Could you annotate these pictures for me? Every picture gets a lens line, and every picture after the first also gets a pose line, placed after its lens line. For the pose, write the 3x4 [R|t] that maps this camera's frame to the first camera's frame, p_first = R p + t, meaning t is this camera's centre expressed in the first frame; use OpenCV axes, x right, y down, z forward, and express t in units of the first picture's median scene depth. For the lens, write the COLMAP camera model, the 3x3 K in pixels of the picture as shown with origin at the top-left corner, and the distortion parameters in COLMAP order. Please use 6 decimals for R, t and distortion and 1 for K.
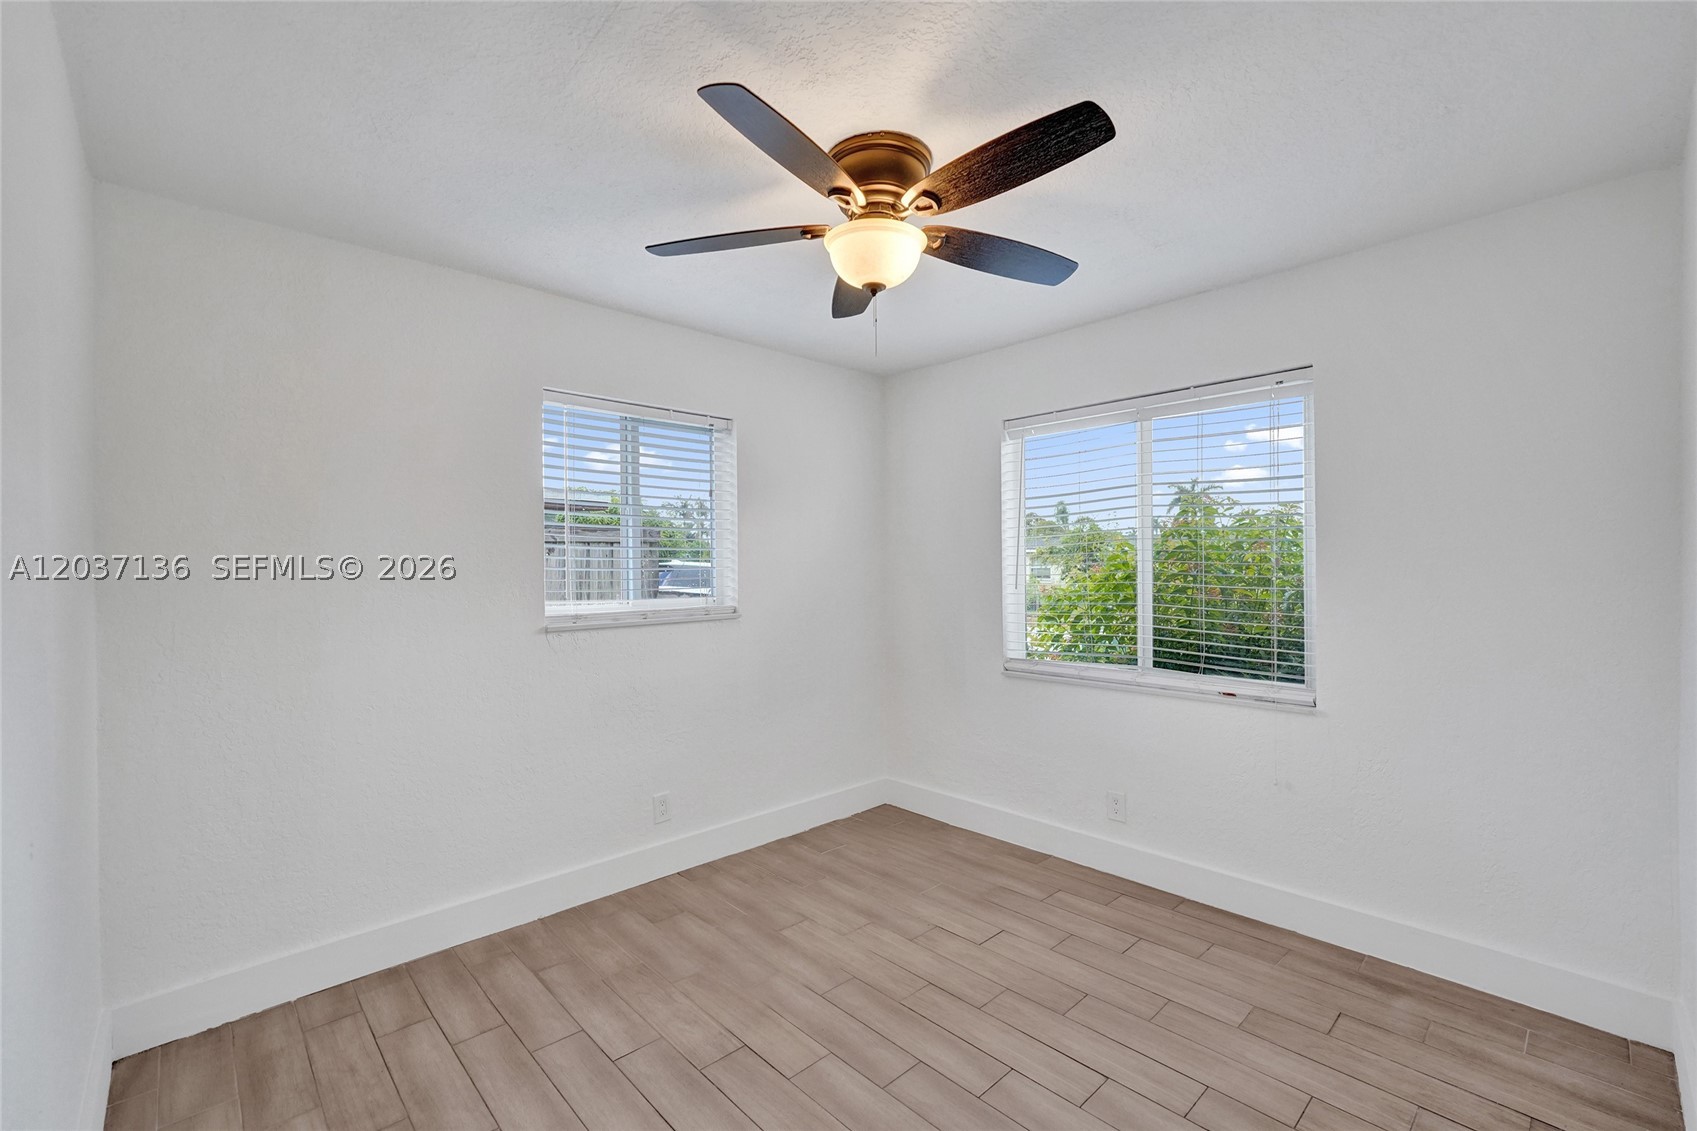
lens RADIAL K [[711.7, 0, 831.8], [0, 711.7, 565.9], [0, 0, 1]] dist [-0.006636, 0.001059]
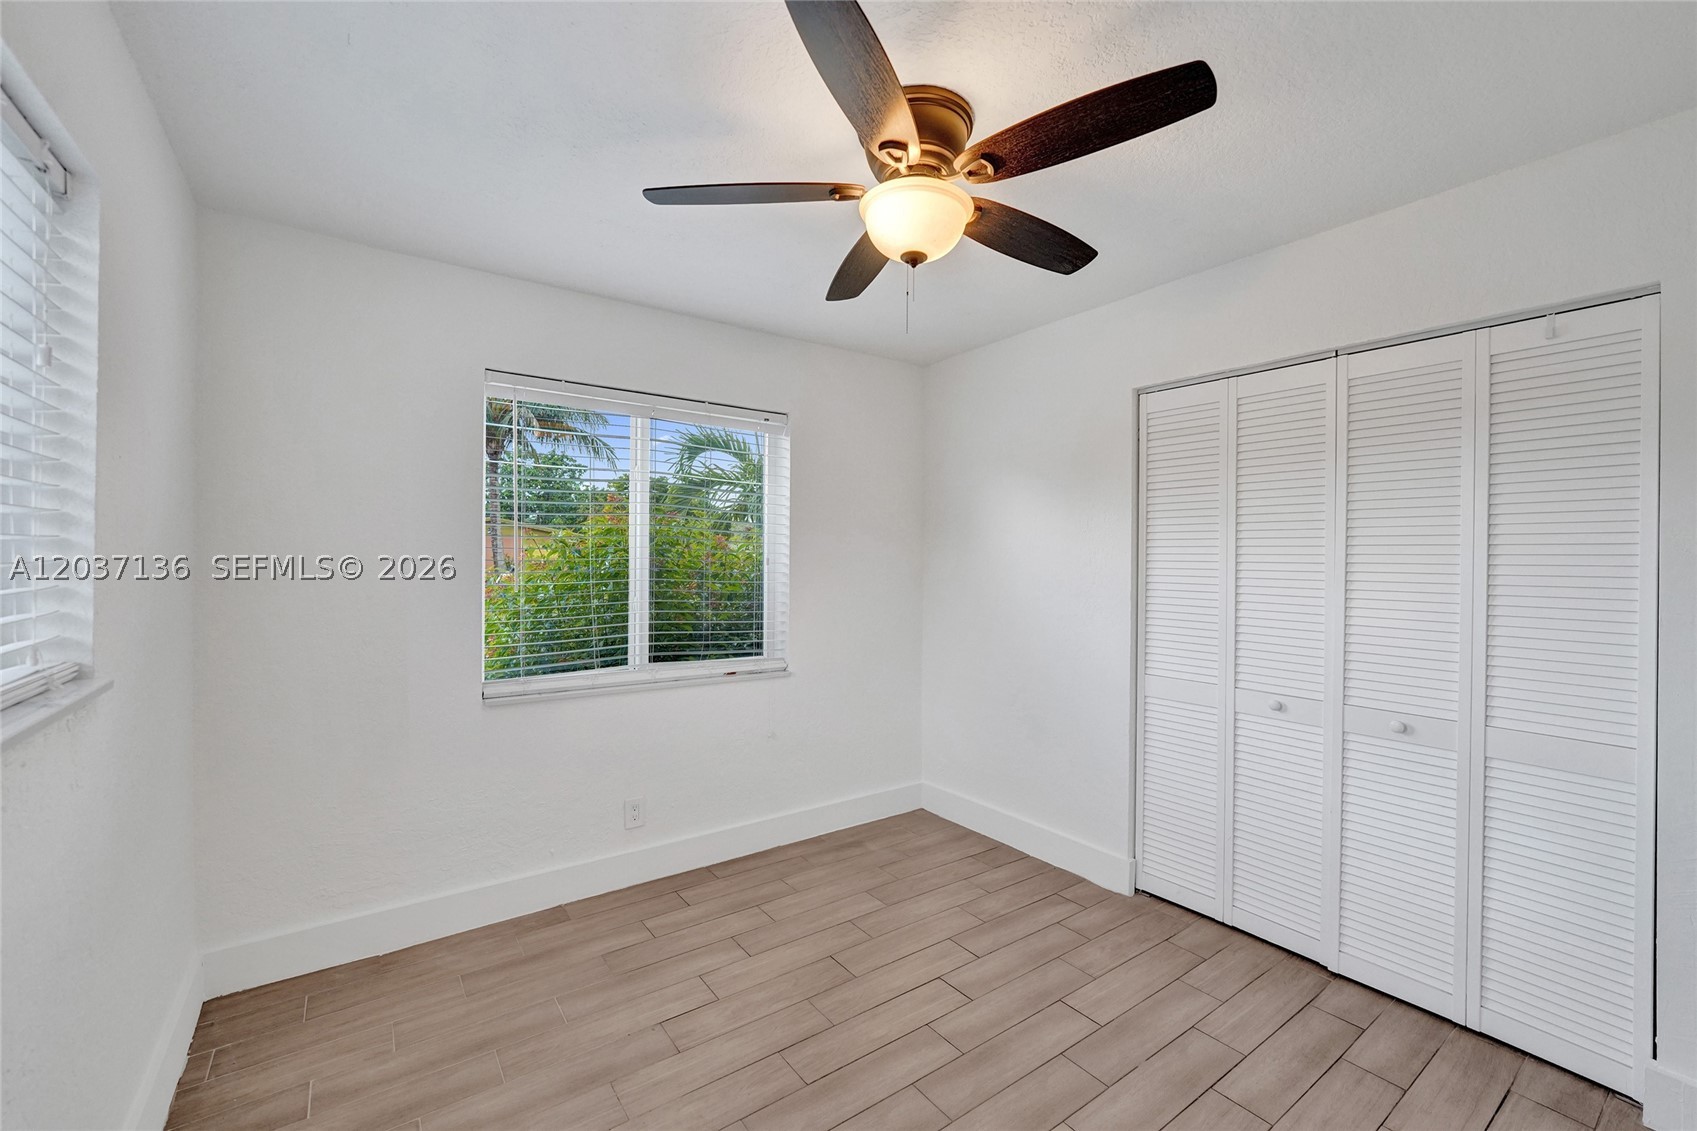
lens RADIAL K [[711.7, 0, 837.6], [0, 711.7, 552.4], [0, 0, 1]] dist [-0.006636, 0.001059]
pose [[0.127778, 0.014809, 0.991692, -0.602484], [-0.011134, 0.999847, -0.013496, -0.004788], [-0.991740, -0.009317, 0.127923, 0.698278]]
